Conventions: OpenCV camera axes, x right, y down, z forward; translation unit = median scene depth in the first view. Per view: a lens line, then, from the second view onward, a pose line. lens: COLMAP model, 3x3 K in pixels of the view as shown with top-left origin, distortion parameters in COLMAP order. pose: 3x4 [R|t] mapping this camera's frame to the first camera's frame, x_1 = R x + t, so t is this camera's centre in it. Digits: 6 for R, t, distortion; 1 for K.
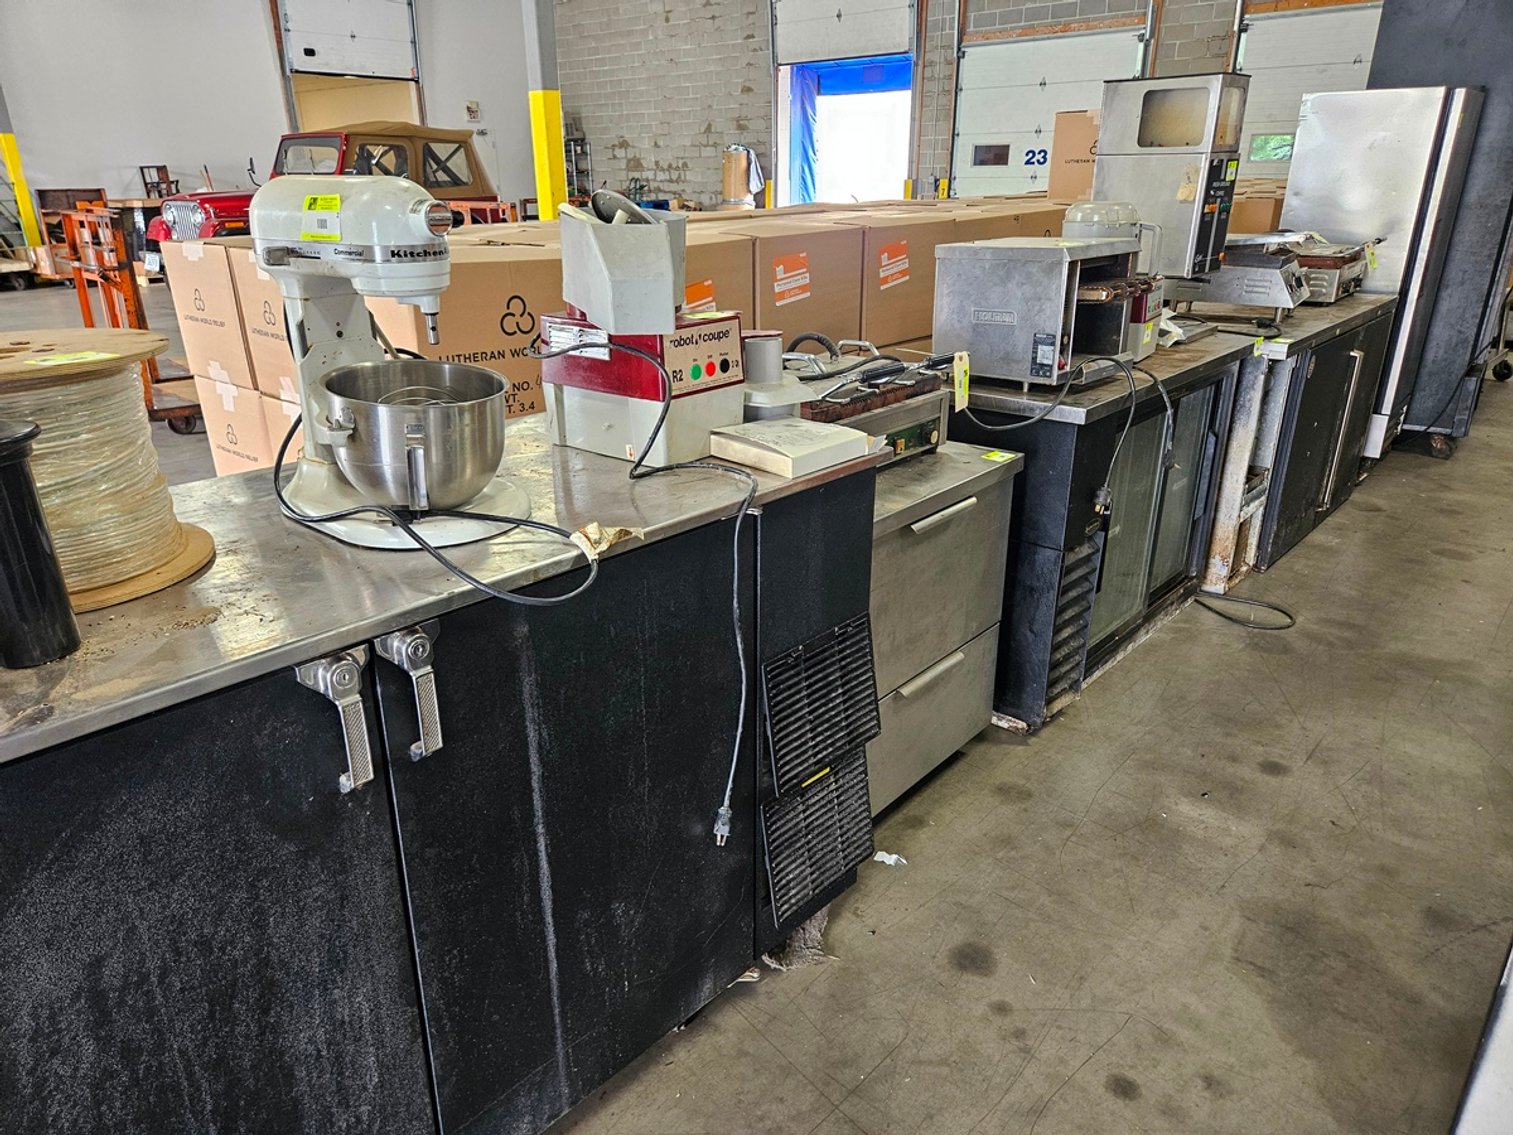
lens RADIAL K [[1007.6, 0, 756.5], [0, 1007.6, 567.5], [0, 0, 1]] dist [0.084394, -0.076018]
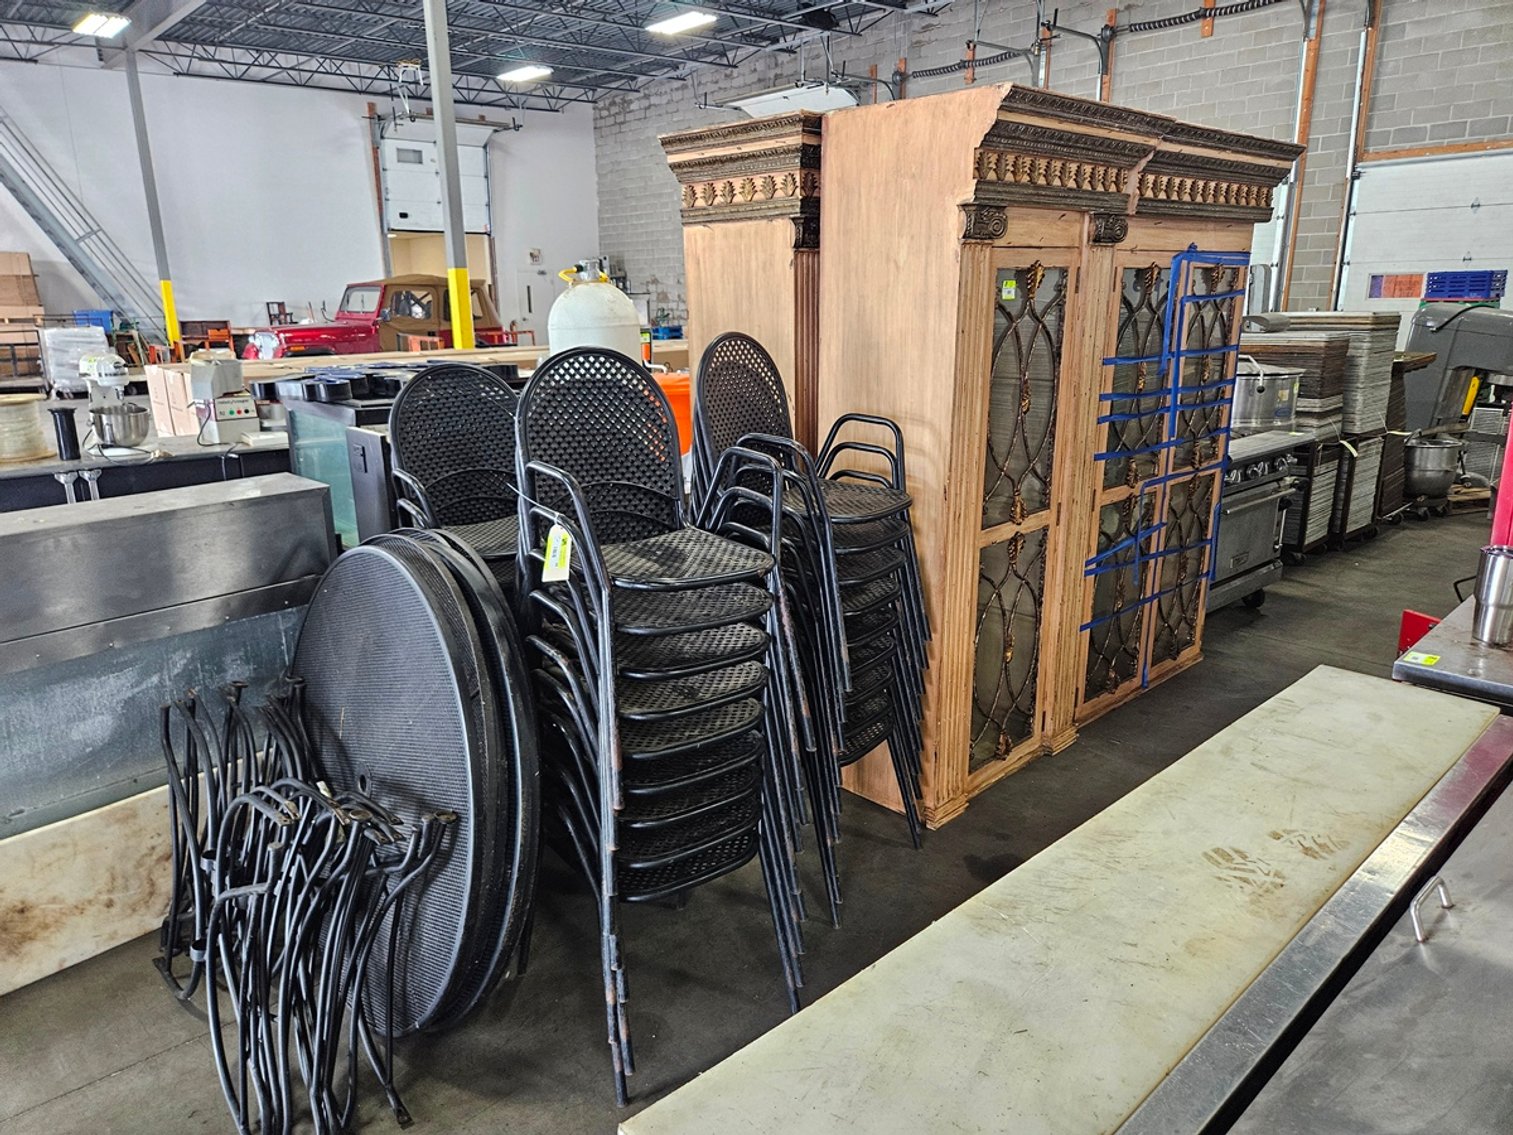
lens RADIAL K [[1013.7, 0, 756.5], [0, 1013.7, 567.5], [0, 0, 1]] dist [0.058374, -0.034133]
pose [[0.992119, 0.032059, -0.121132, 0.171085], [-0.044588, 0.993766, -0.102180, 0.046171], [0.117101, 0.106776, 0.987363, -0.162509]]
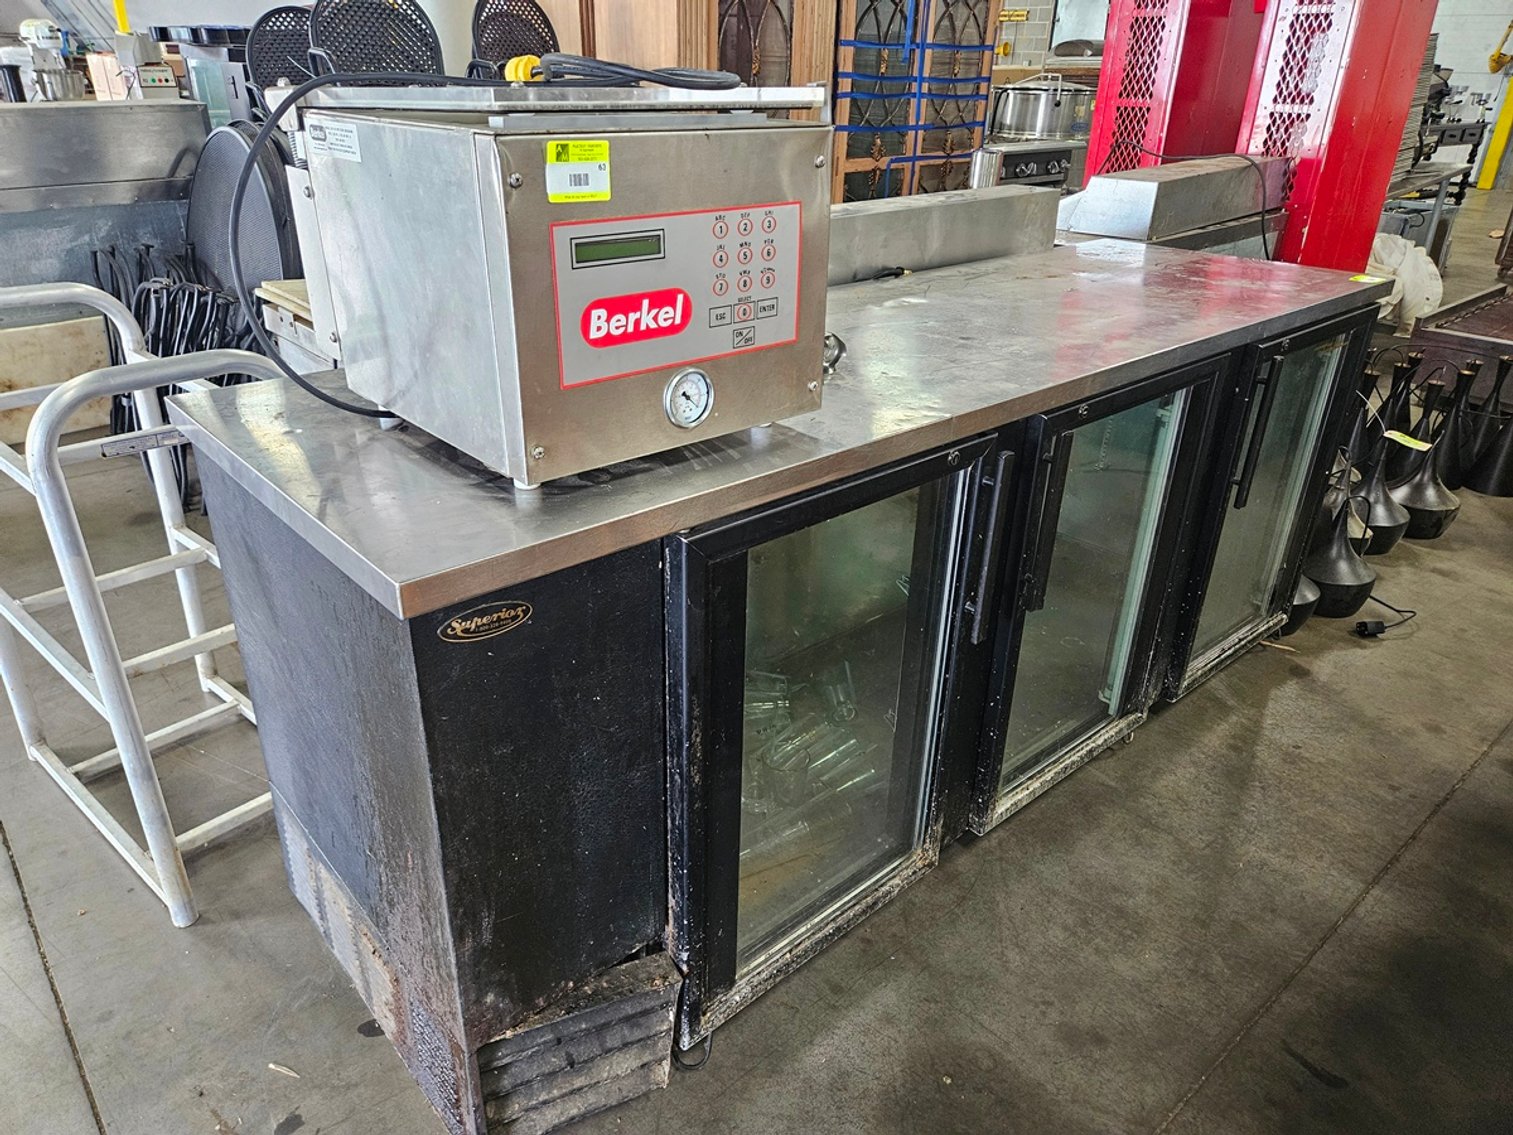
lens RADIAL K [[1013.7, 0, 756.5], [0, 1013.7, 567.5], [0, 0, 1]] dist [0.058374, -0.034133]
pose [[0.989757, 0.088951, -0.111665, 0.235708], [-0.078559, 0.992444, 0.094250, 0.090138], [0.119205, -0.084512, 0.989266, -0.225380]]
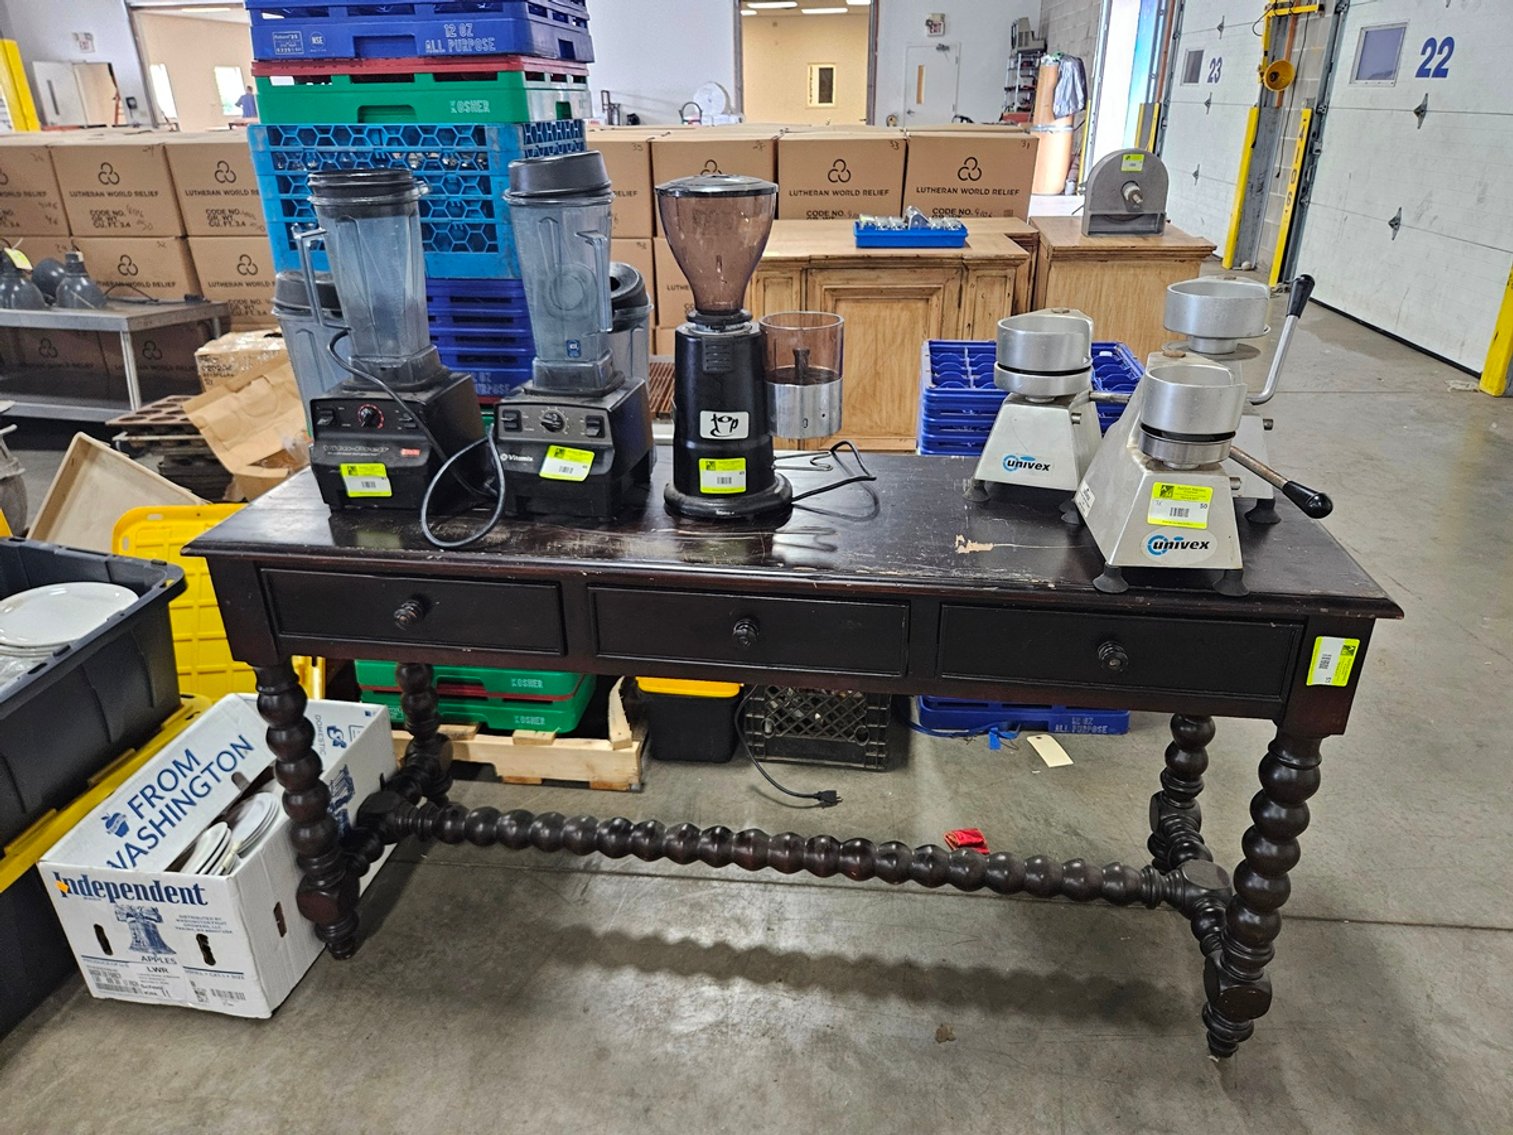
lens RADIAL K [[1007.6, 0, 756.5], [0, 1007.6, 567.5], [0, 0, 1]] dist [0.084394, -0.076018]
pose [[0.532196, 0.358251, -0.767088, 0.628905], [-0.298678, 0.927249, 0.225833, -0.167534], [0.792186, 0.108925, 0.600480, 0.408796]]
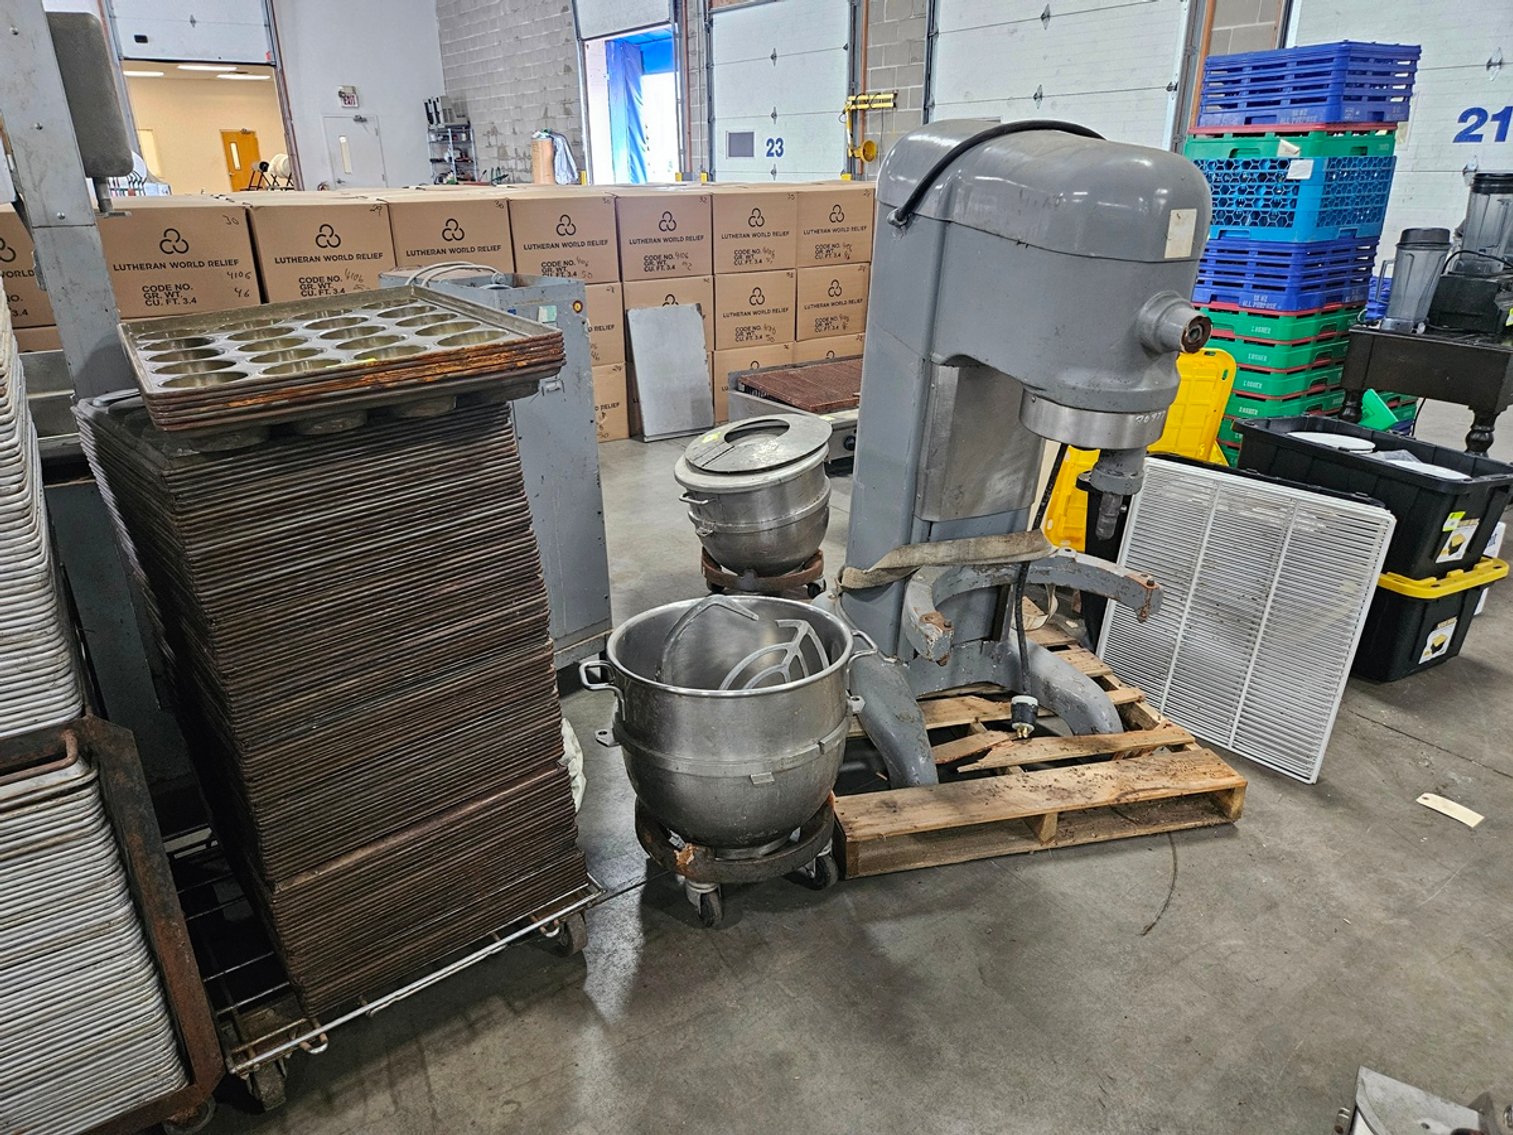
lens RADIAL K [[1013.7, 0, 756.5], [0, 1013.7, 567.5], [0, 0, 1]] dist [0.058374, -0.034133]
pose [[0.965803, 0.095911, -0.240885, 0.425592], [-0.093077, 0.995390, 0.023144, -0.074541], [0.241995, 0.000069, 0.970278, 0.180024]]
